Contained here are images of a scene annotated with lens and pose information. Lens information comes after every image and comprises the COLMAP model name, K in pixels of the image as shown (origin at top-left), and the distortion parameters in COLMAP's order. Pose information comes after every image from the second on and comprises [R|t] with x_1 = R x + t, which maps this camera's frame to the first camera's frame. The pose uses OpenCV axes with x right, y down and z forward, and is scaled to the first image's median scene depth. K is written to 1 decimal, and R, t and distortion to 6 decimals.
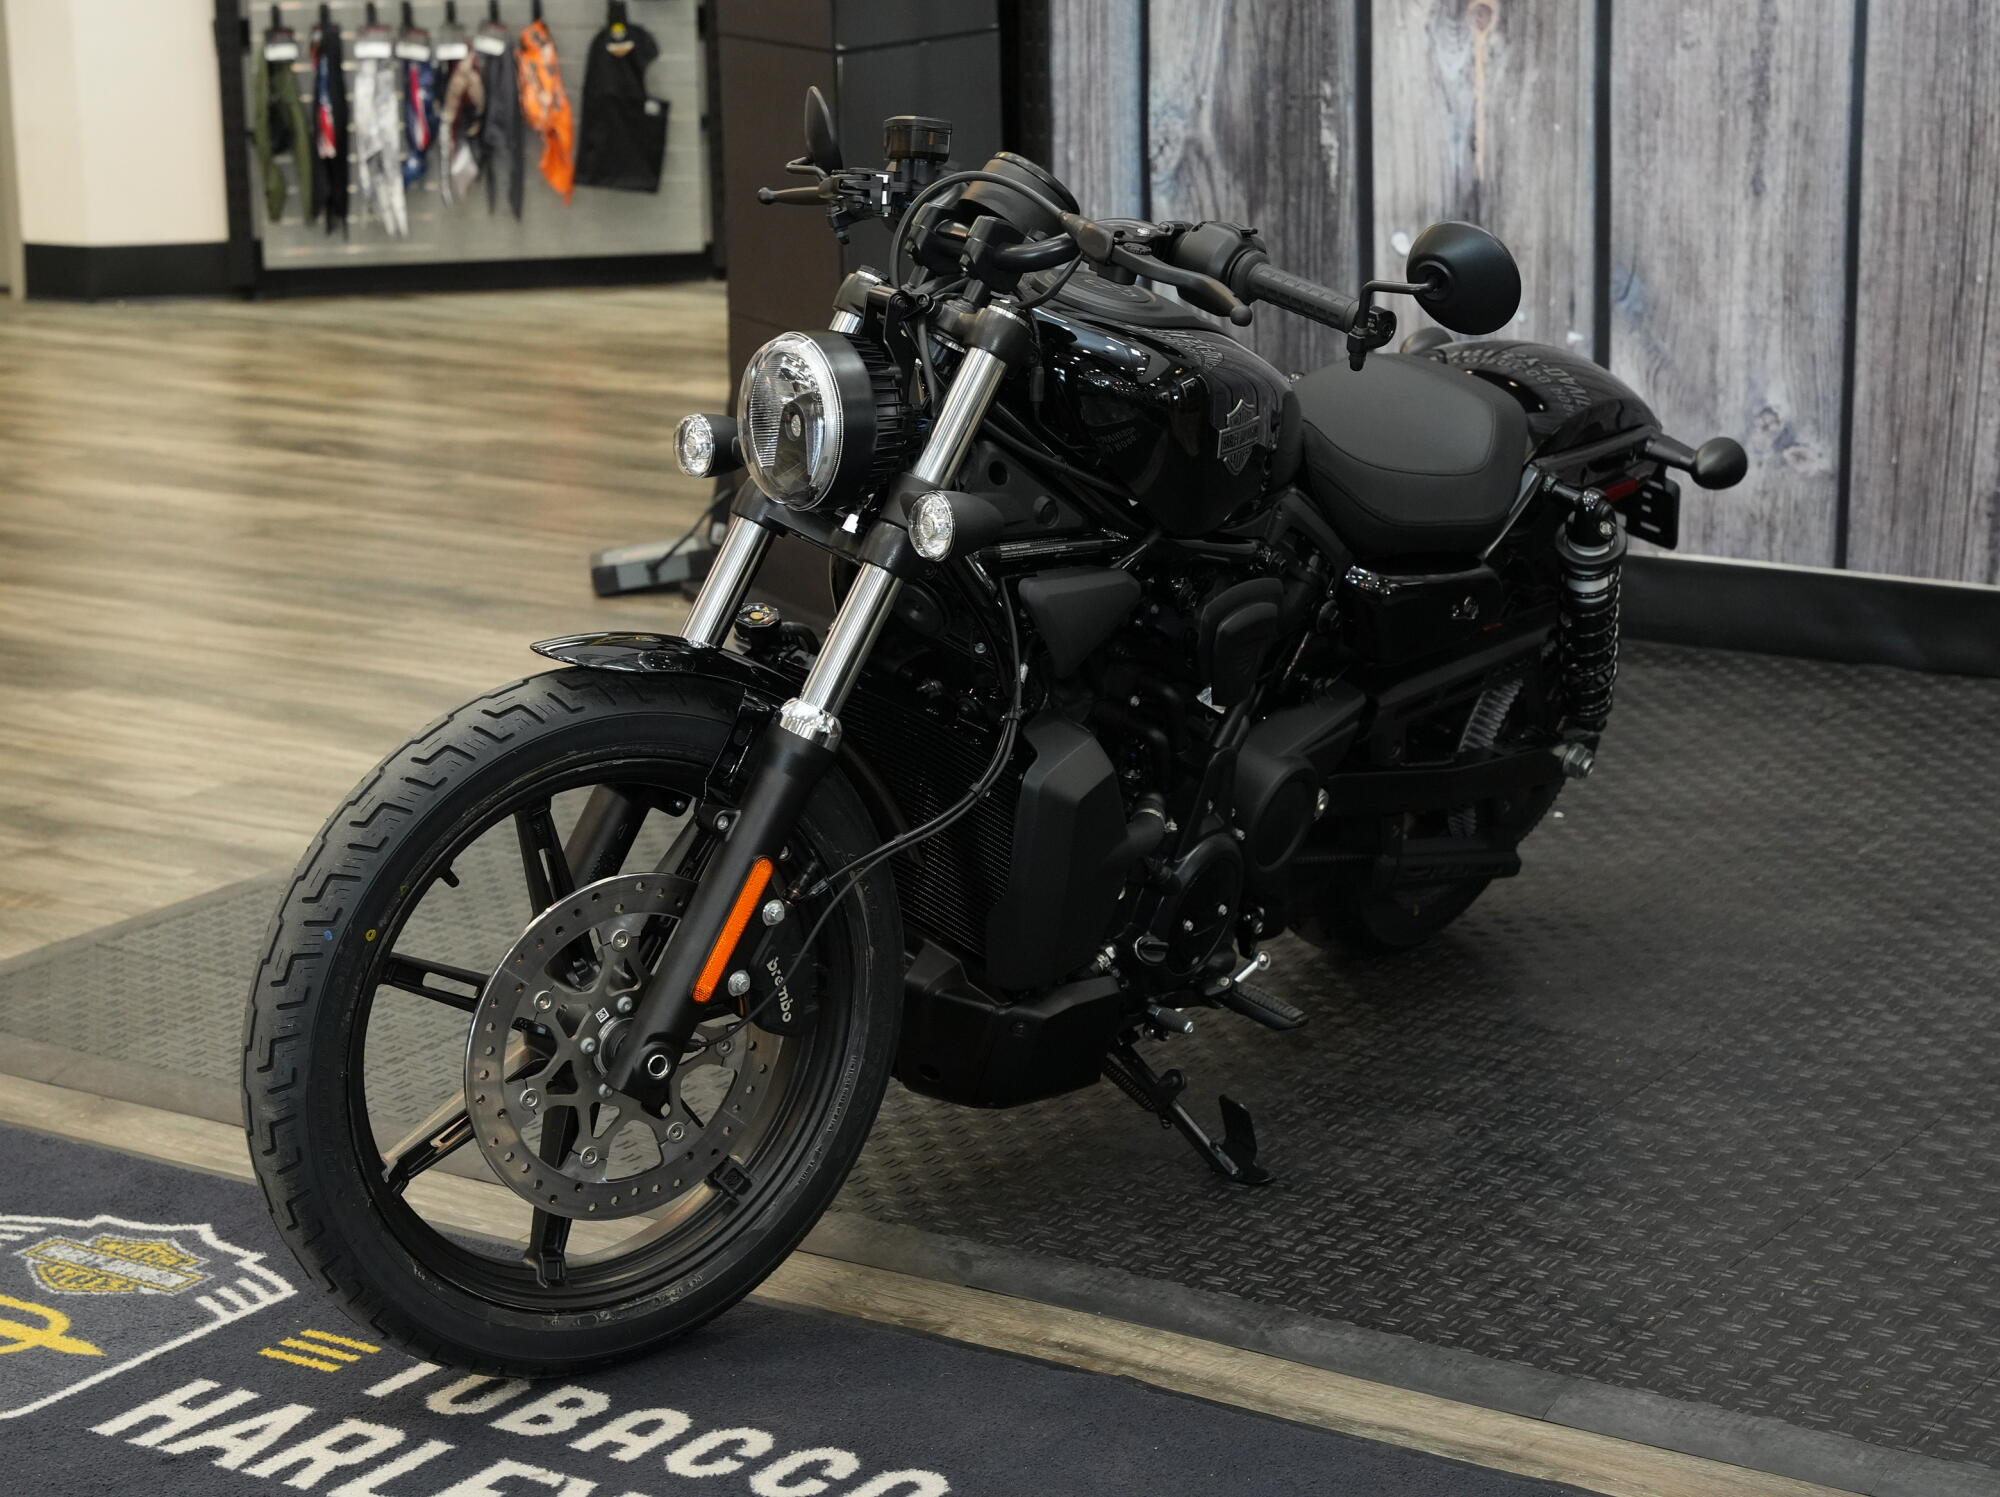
lens RADIAL K [[4366.8, 0, 1000.0], [0, 4366.8, 748.5], [0, 0, 1]] dist [0.033254, 0.116418]
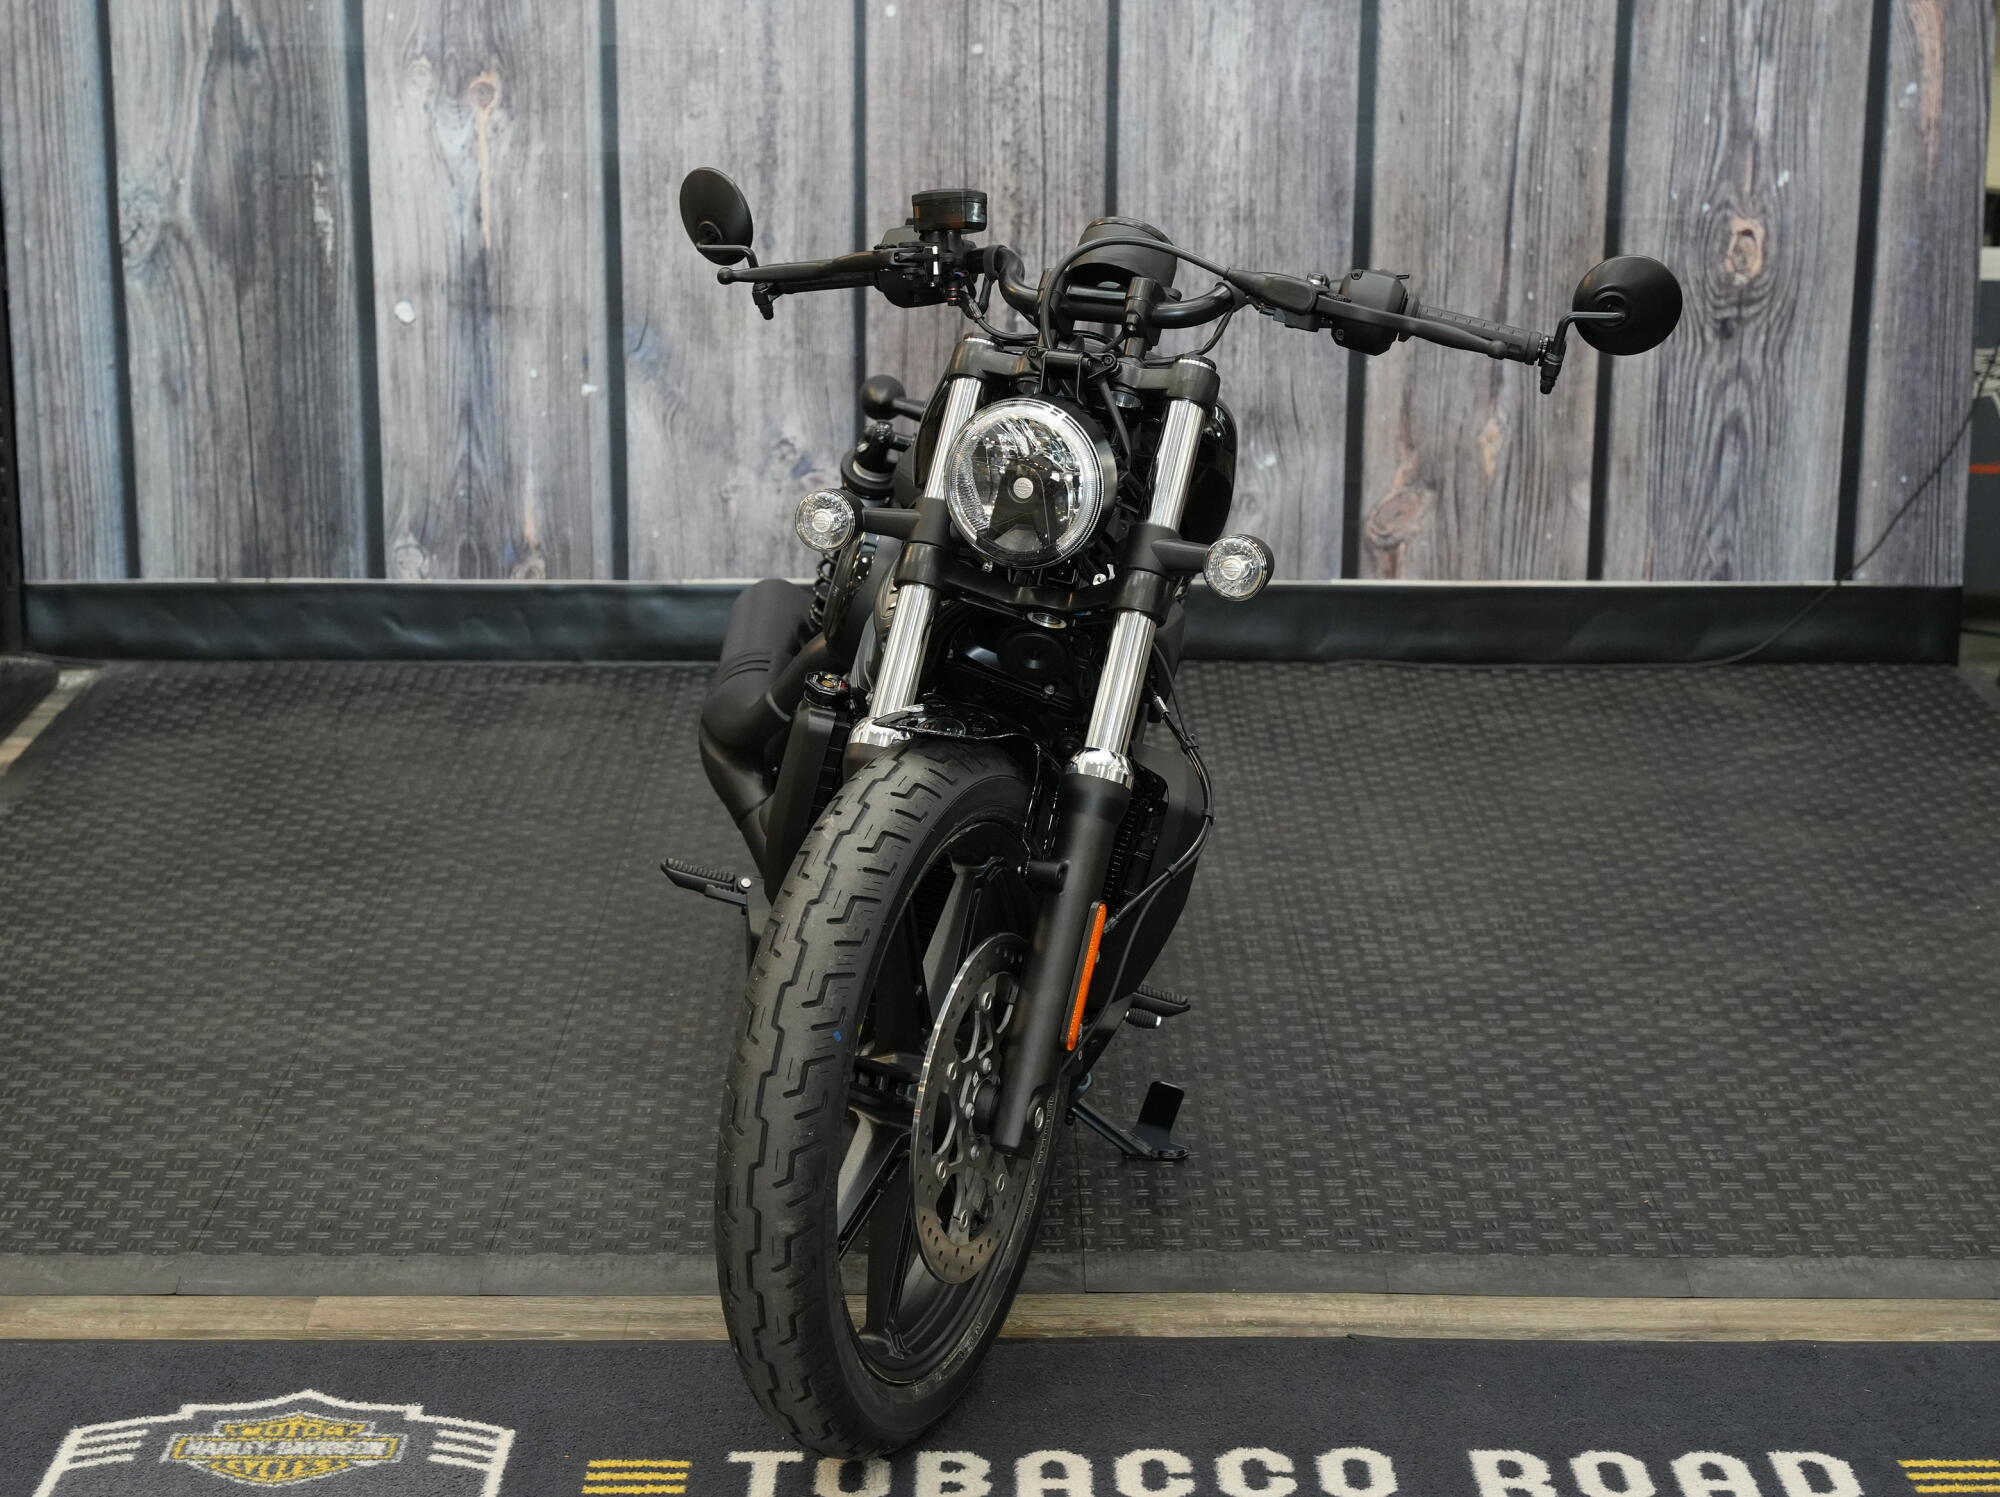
lens RADIAL K [[3990.1, 0, 1000.0], [0, 3990.1, 748.5], [0, 0, 1]] dist [0.019743, 0.123852]
pose [[0.831963, -0.116192, 0.542528, -0.332241], [0.118344, 0.992486, 0.031079, -0.024874], [-0.542062, 0.038348, 0.839463, 0.122575]]
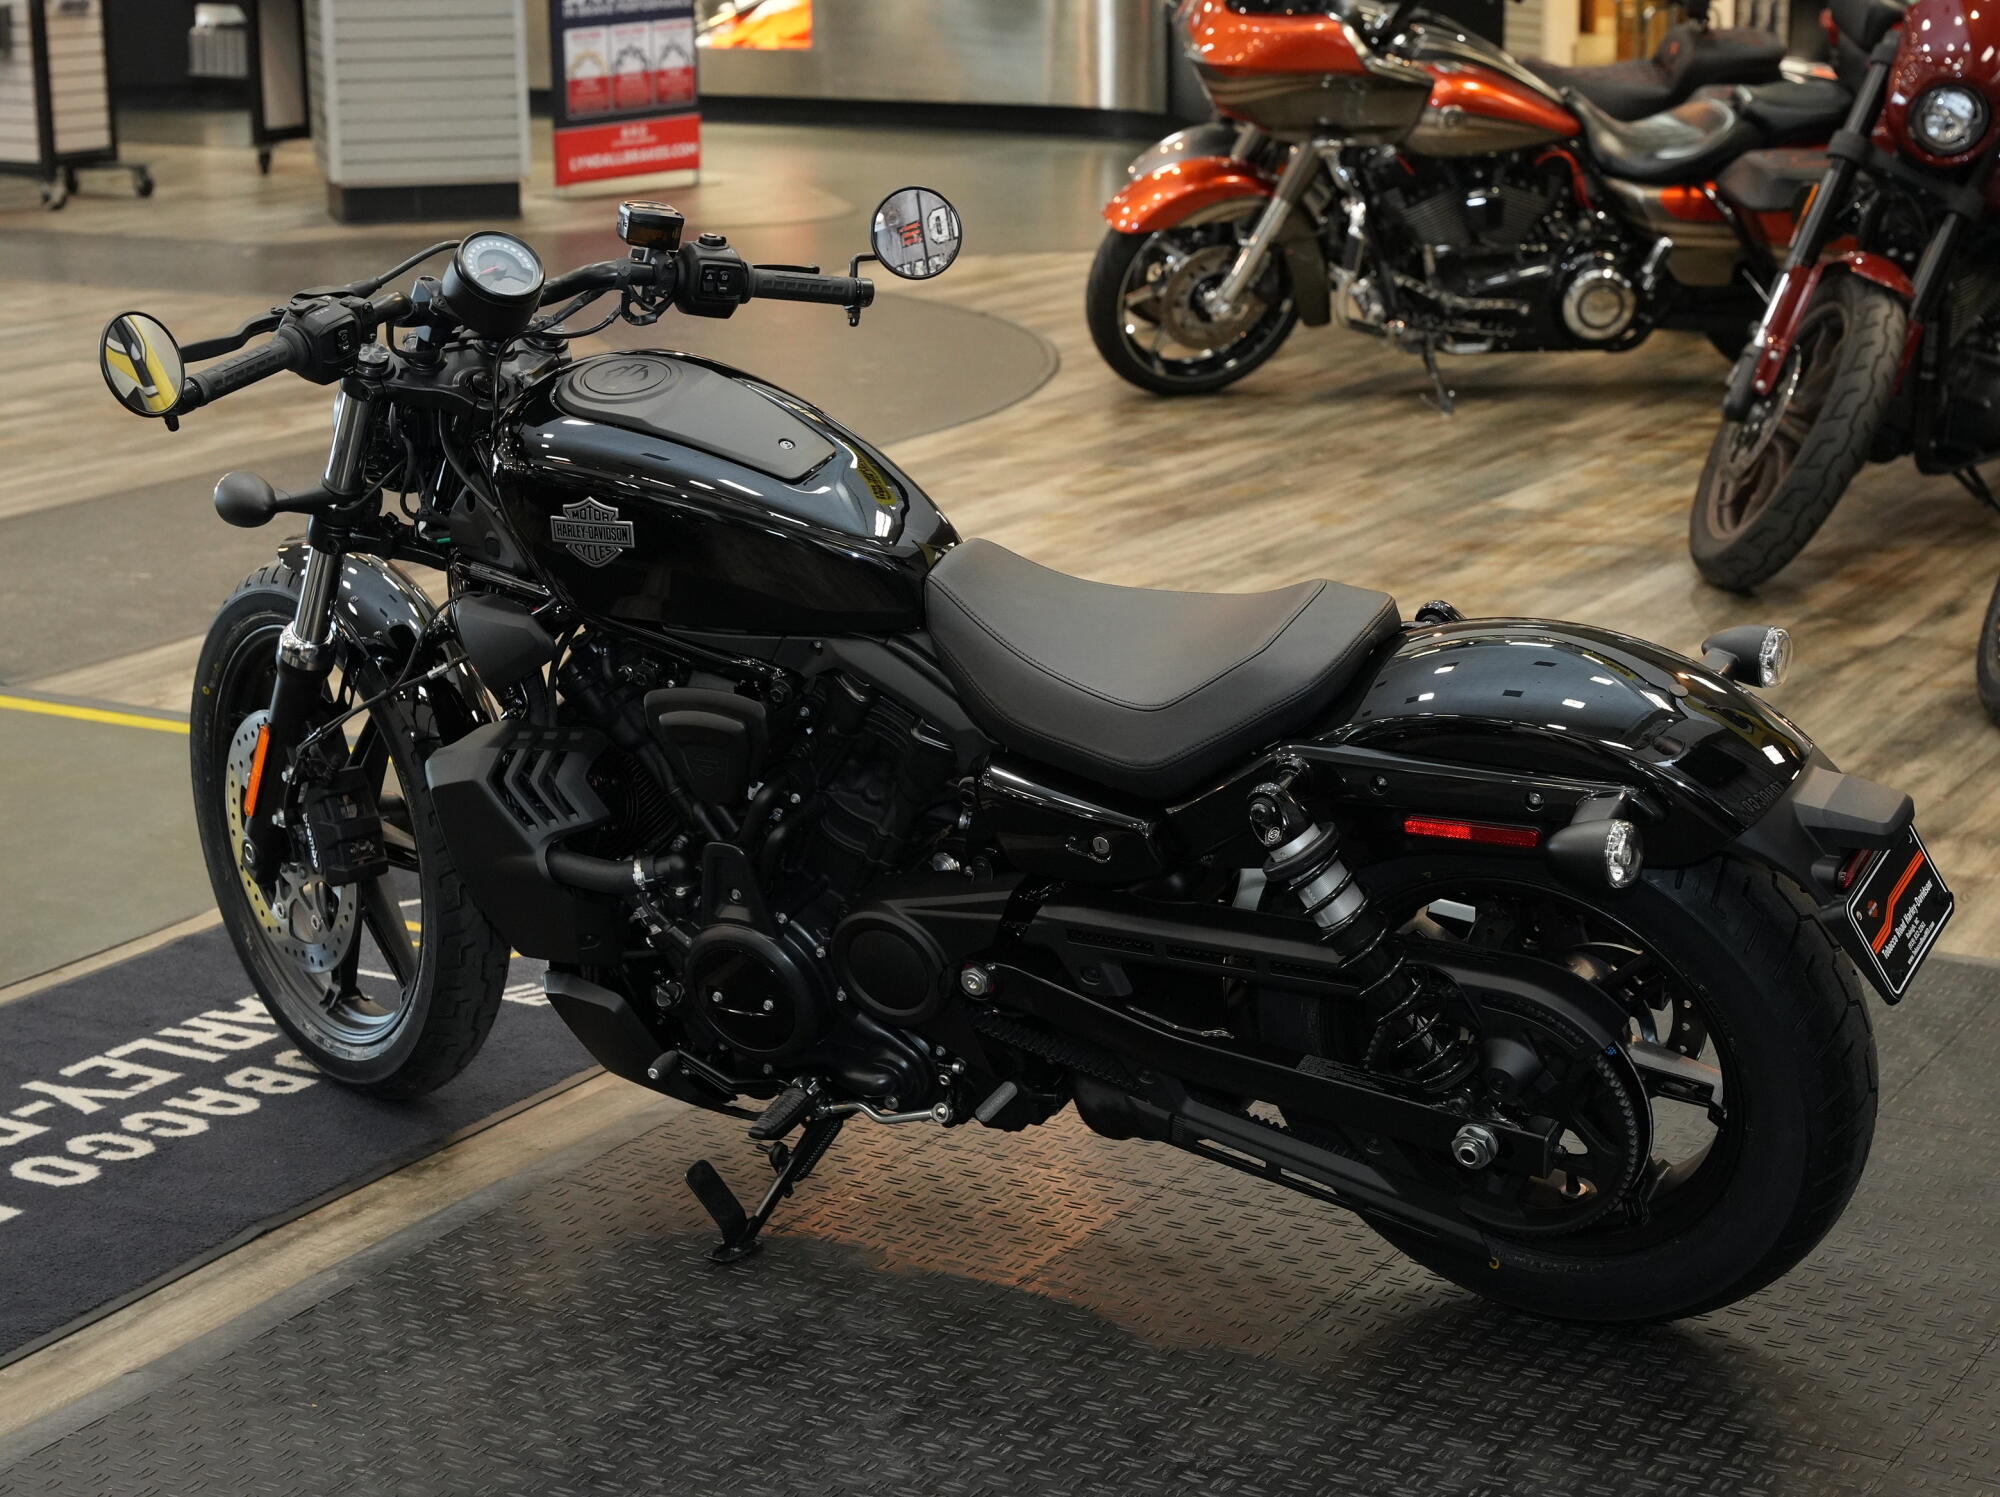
lens RADIAL K [[3720.0, 0, 1000.0], [0, 3720.0, 748.5], [0, 0, 1]] dist [0.004787, -0.012260]
pose [[0.061568, 0.253145, -0.965467, 0.589019], [-0.228003, 0.945293, 0.233316, -0.158246], [0.971712, 0.205764, 0.115918, 0.617452]]
